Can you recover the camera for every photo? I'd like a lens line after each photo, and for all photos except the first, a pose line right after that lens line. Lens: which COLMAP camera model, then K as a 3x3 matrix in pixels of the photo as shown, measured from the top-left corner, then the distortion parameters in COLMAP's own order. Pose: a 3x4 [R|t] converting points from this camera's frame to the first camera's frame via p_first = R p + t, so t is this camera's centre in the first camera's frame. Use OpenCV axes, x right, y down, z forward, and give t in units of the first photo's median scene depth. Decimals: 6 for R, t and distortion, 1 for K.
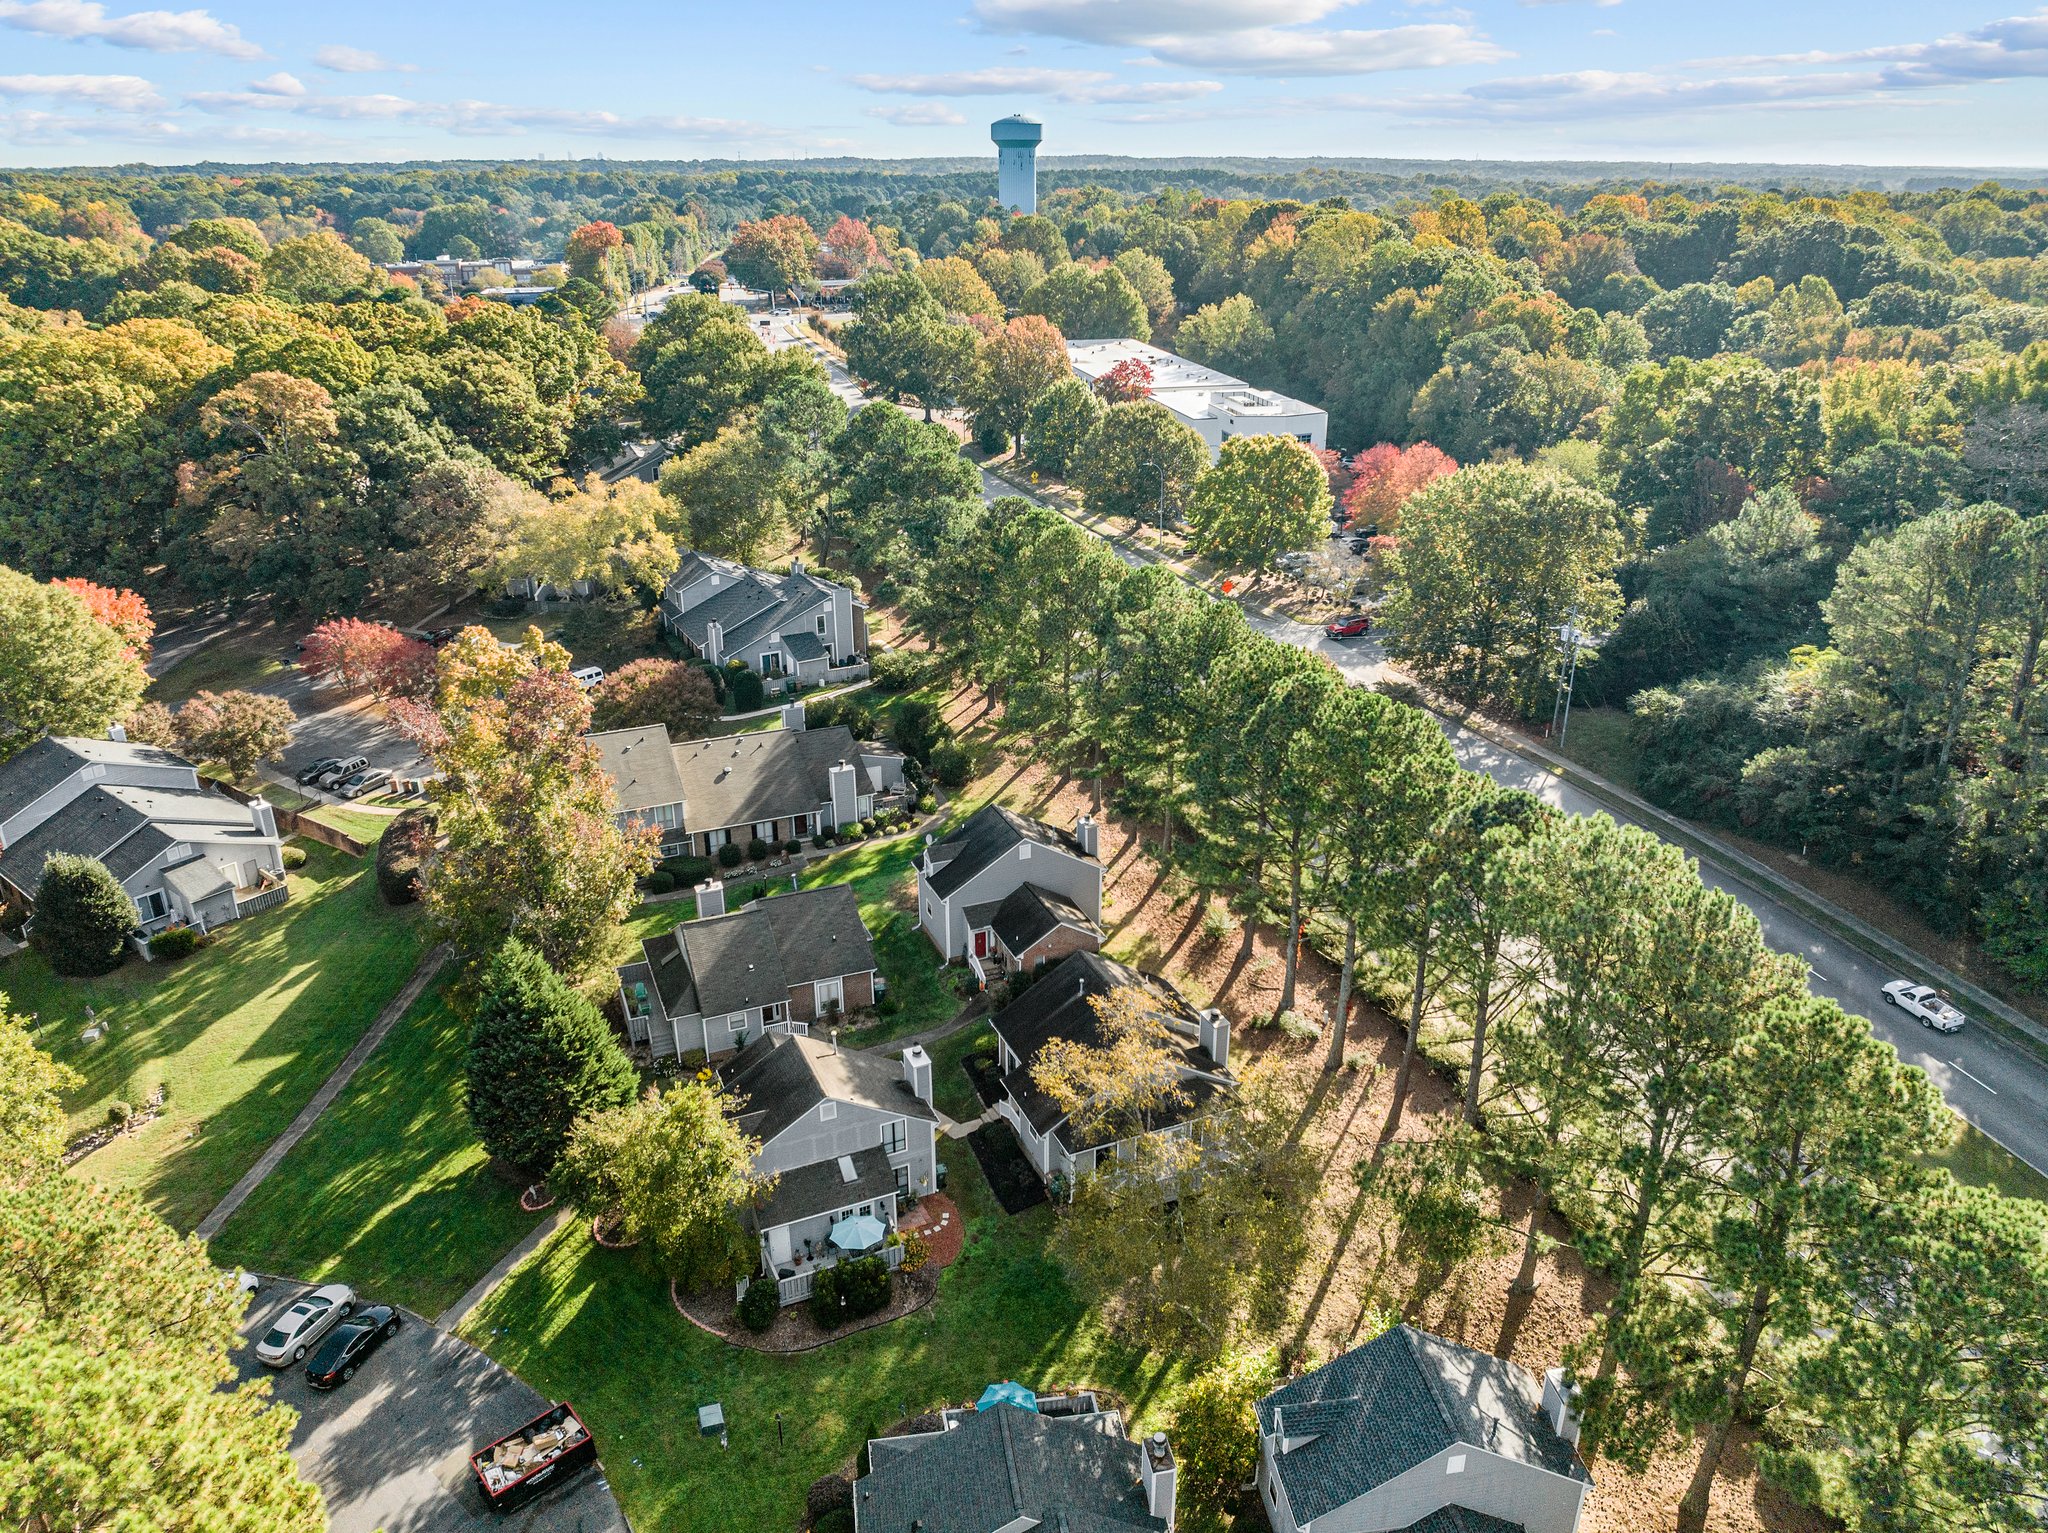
lens RADIAL K [[1449.0, 0, 1053.0], [0, 1449.0, 762.7], [0, 0, 1]] dist [-0.037087, 0.001314]
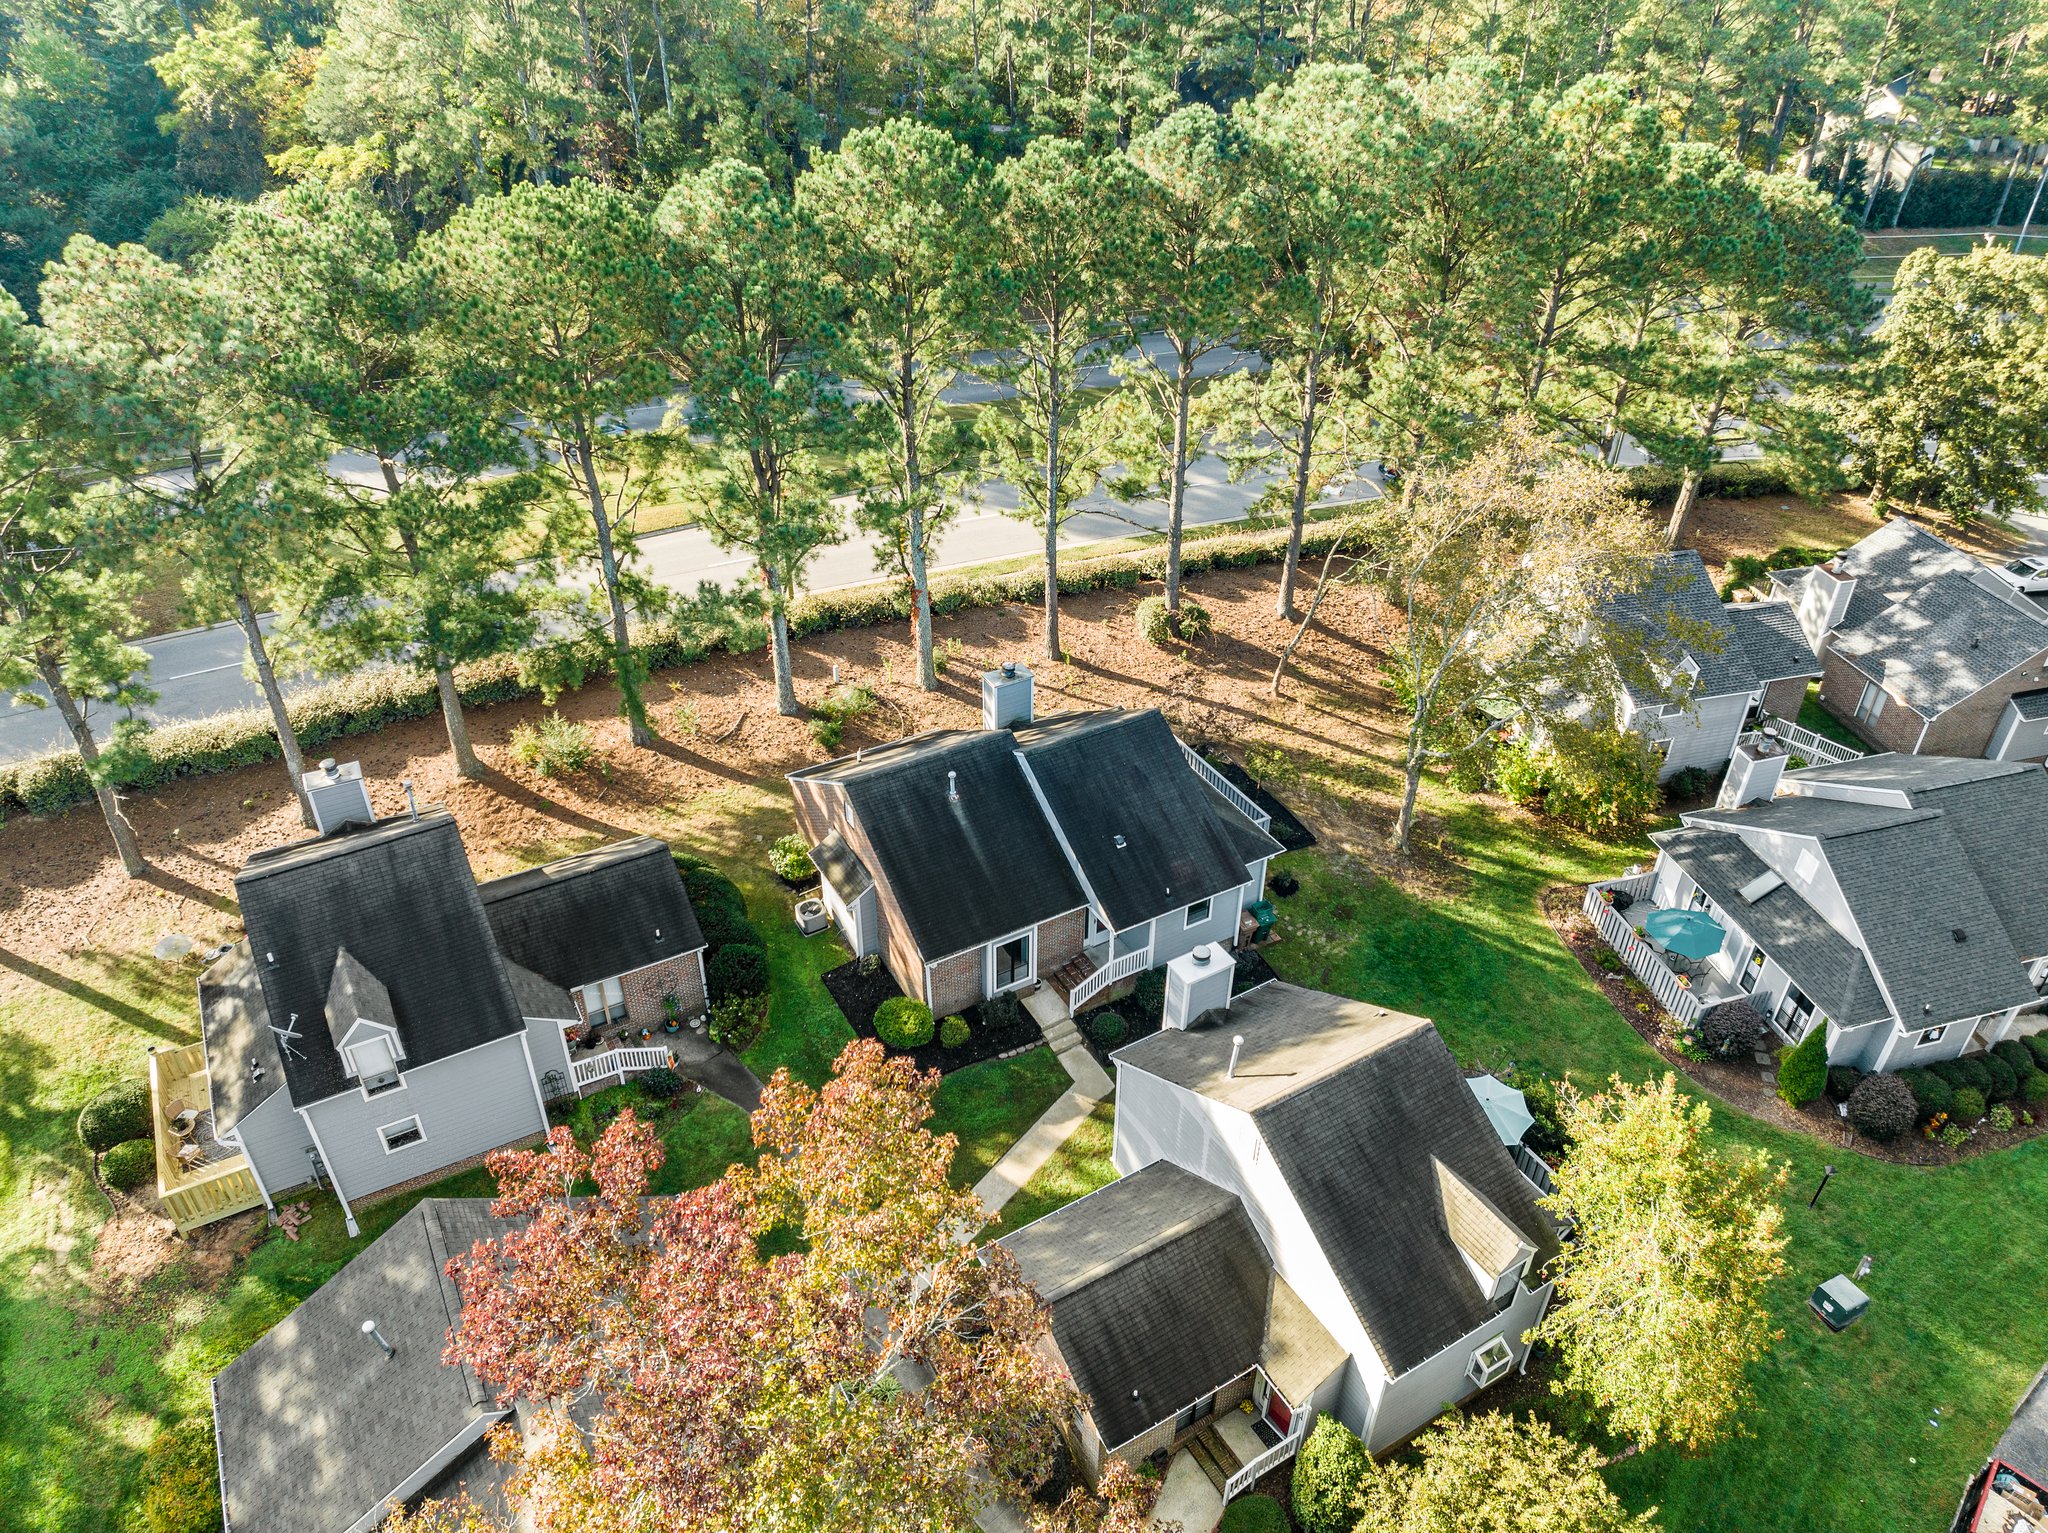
lens RADIAL K [[1446.6, 0, 1024.0], [0, 1446.6, 766.5], [0, 0, 1]] dist [-0.002309, 0.000194]
pose [[-0.100218, -0.577872, 0.809951, -0.328831], [0.376720, 0.731405, 0.568445, -0.124330], [-0.920890, 0.362093, 0.144396, 0.651102]]
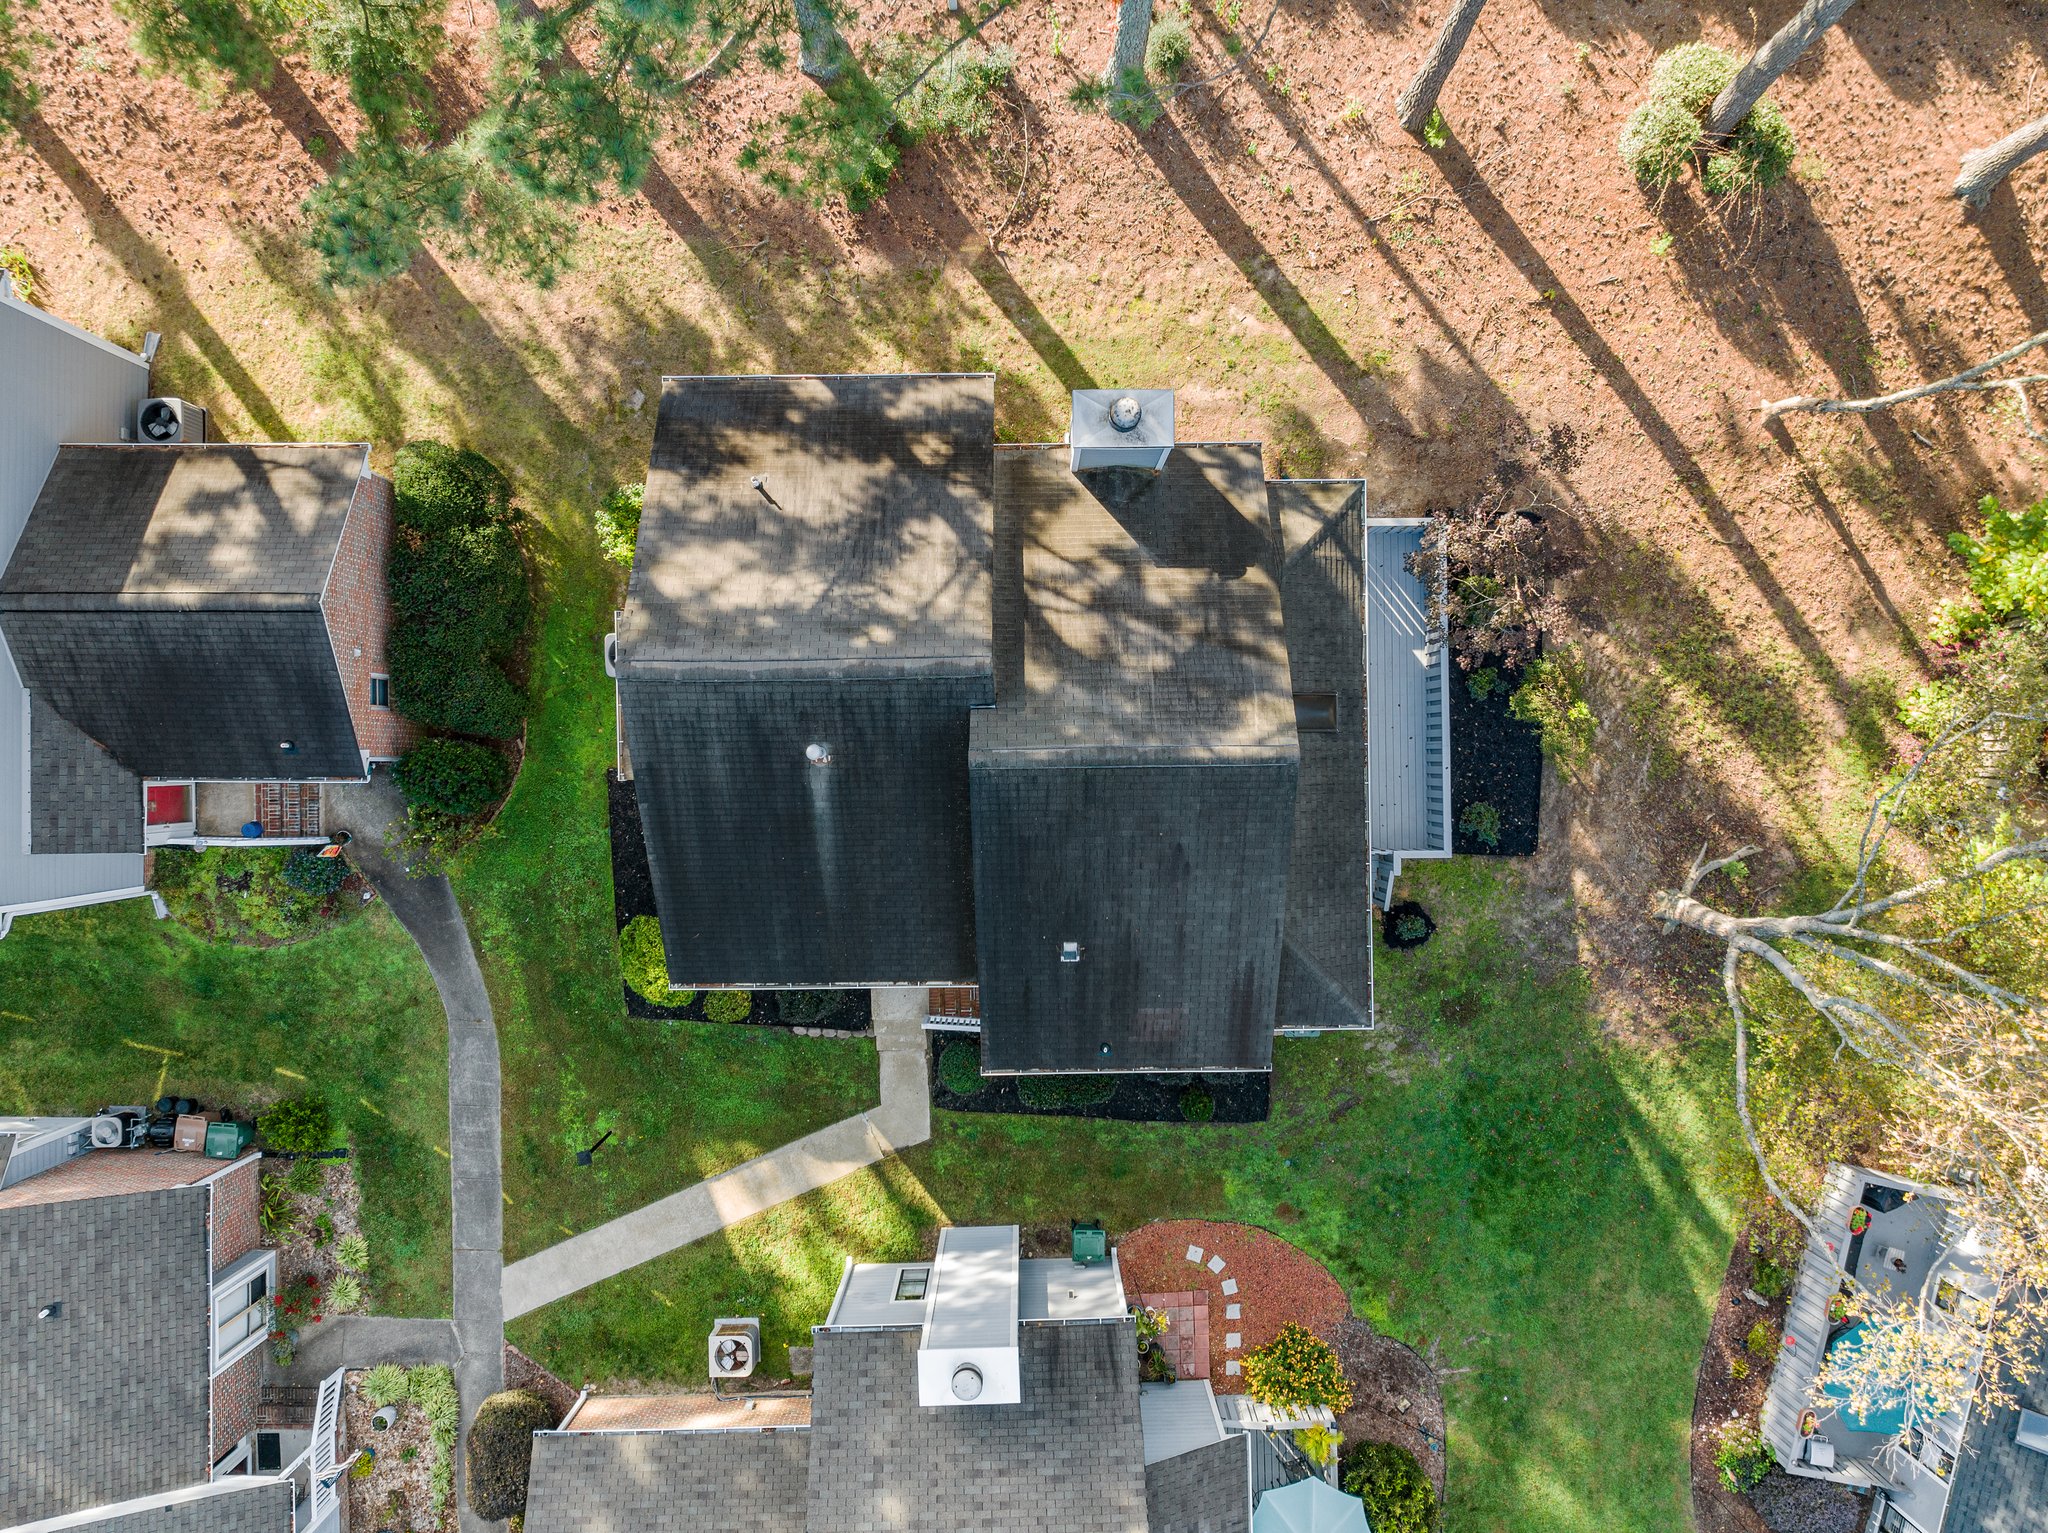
lens RADIAL K [[1444.8, 0, 1028.2], [0, 1444.8, 758.5], [0, 0, 1]] dist [-0.038366, 0.002631]
pose [[0.394147, -0.919047, -0.000795, 0.026638], [0.351095, 0.149773, 0.924284, -0.075932], [-0.849342, -0.364582, 0.381705, 0.623690]]
